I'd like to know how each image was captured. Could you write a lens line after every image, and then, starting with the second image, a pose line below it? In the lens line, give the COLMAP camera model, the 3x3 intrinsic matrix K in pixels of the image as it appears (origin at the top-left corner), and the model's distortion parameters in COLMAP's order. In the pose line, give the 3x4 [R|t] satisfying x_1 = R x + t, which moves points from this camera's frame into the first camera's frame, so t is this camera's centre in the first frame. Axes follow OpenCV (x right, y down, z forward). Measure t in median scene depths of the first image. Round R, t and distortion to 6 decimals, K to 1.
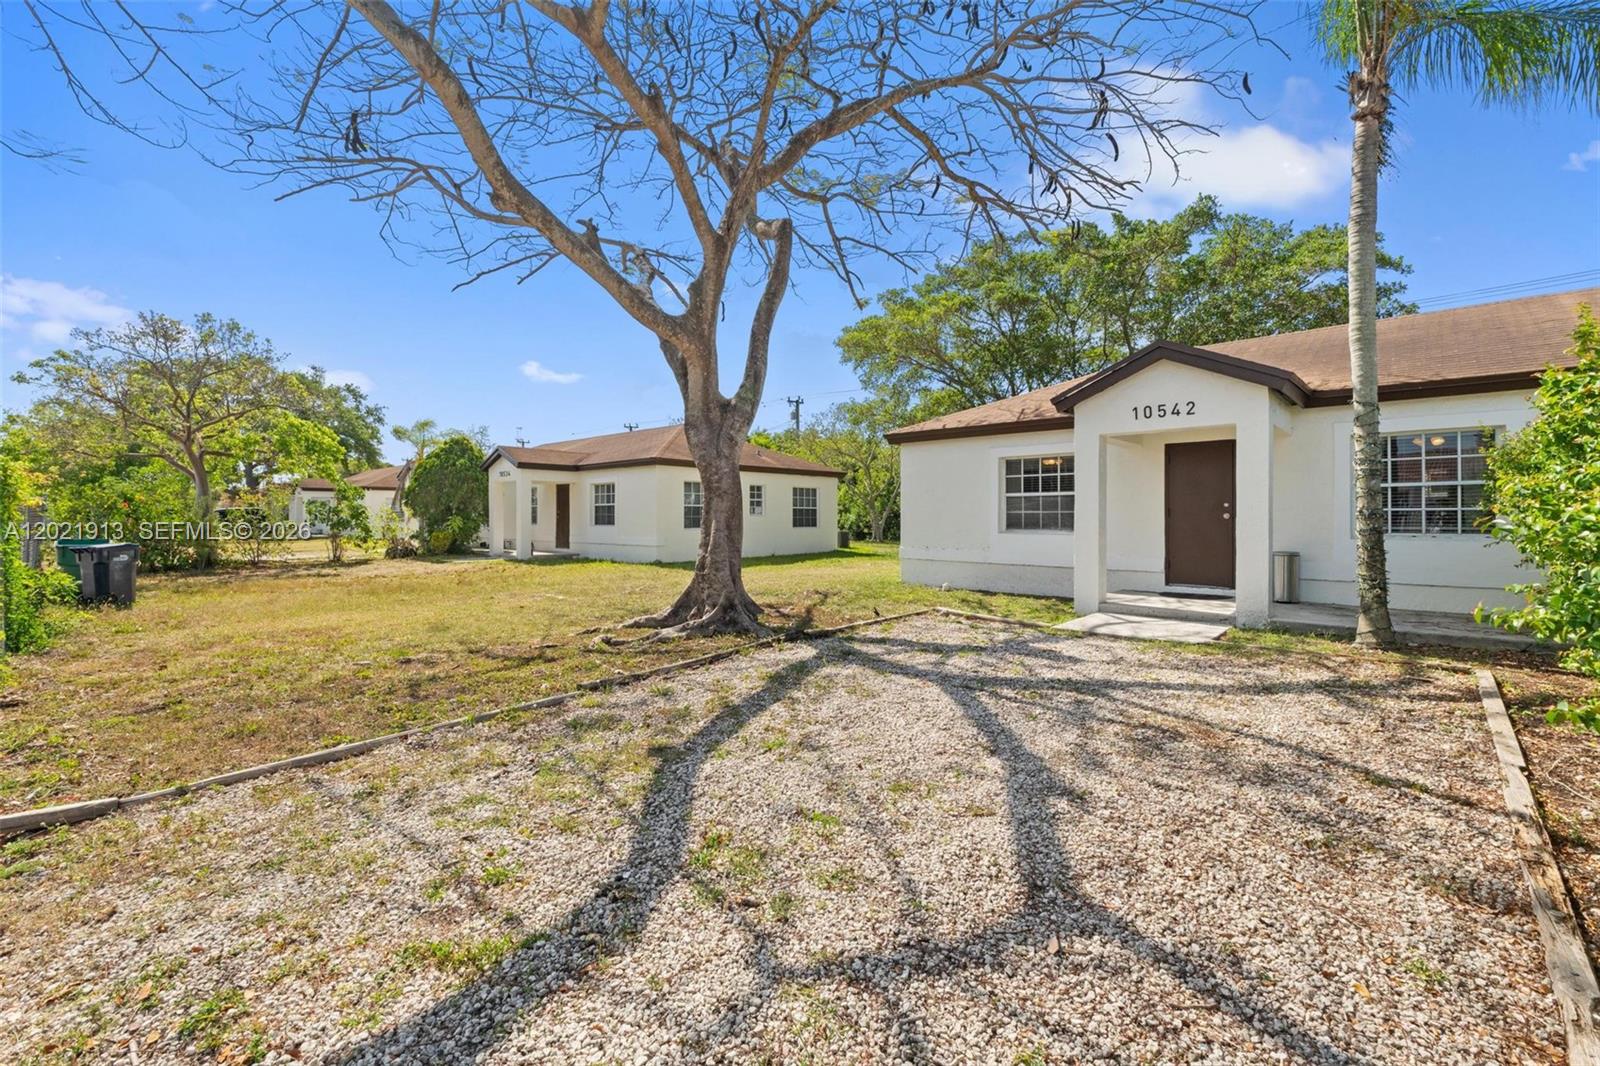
lens RADIAL K [[688.5, 0, 807.1], [0, 688.5, 520.2], [0, 0, 1]] dist [-0.006067, -0.000034]
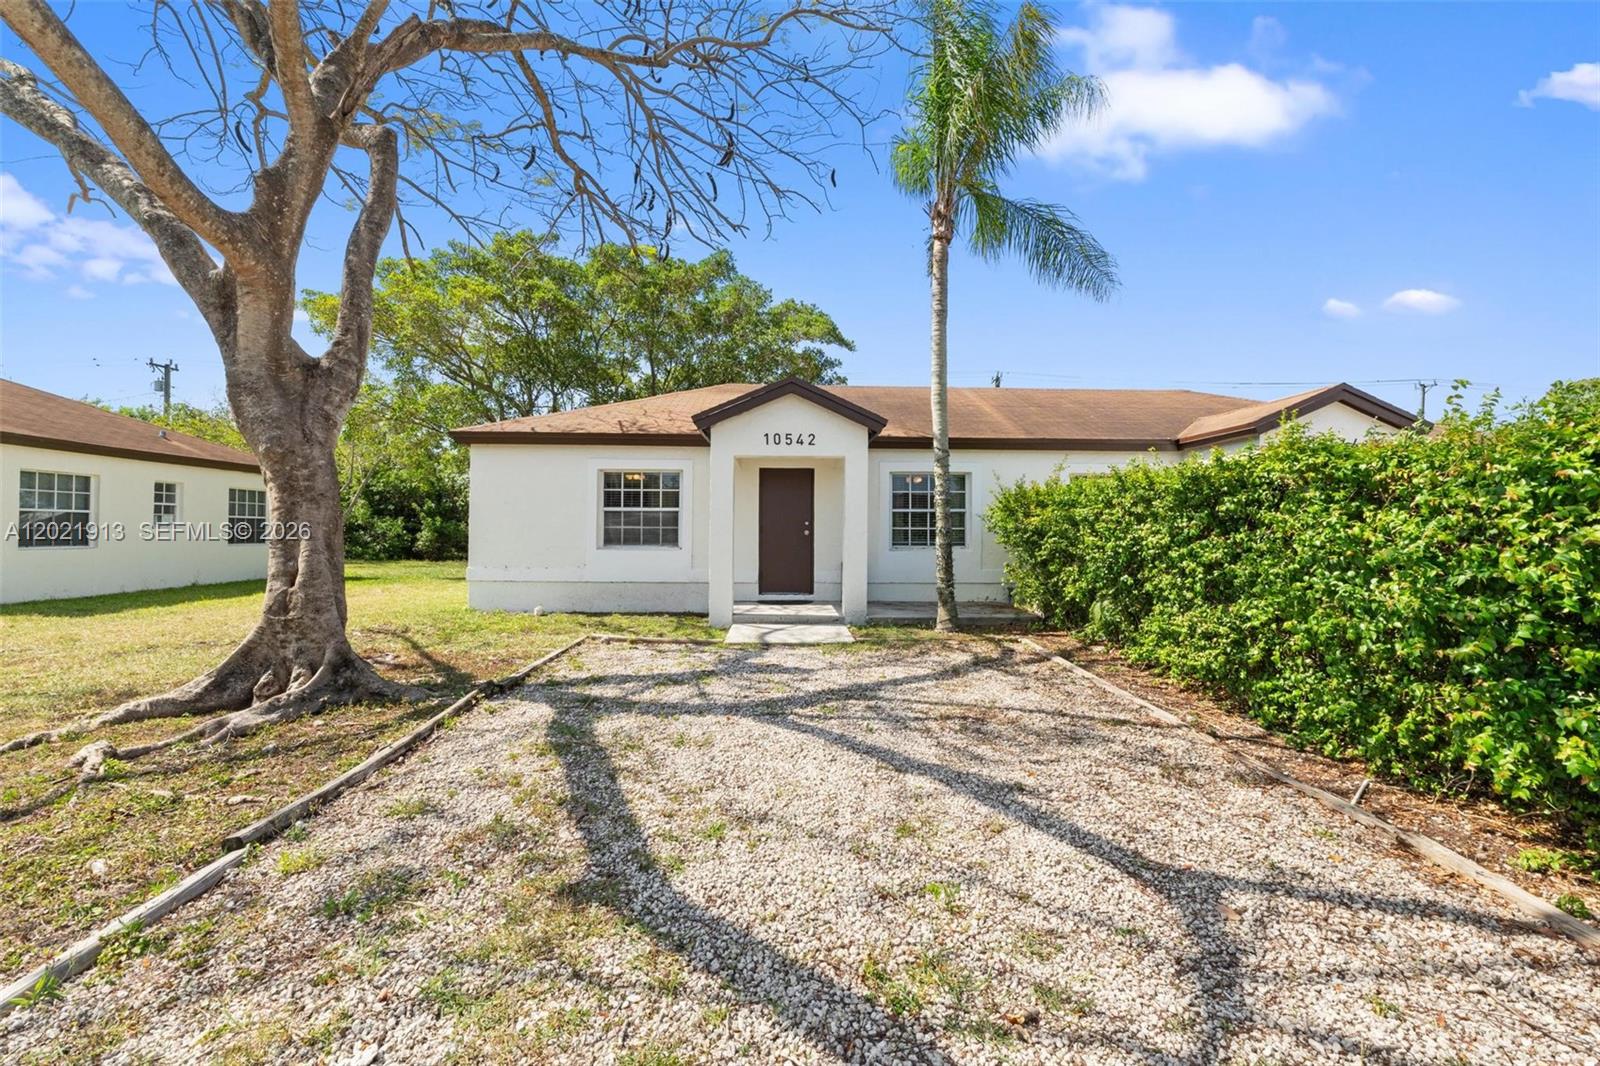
lens RADIAL K [[688.5, 0, 807.1], [0, 688.5, 520.2], [0, 0, 1]] dist [-0.006067, -0.000034]
pose [[0.703192, 0.016372, 0.710811, -0.283458], [-0.001898, 0.999775, -0.021149, -0.002607], [-0.710997, 0.013522, 0.703065, 0.204302]]
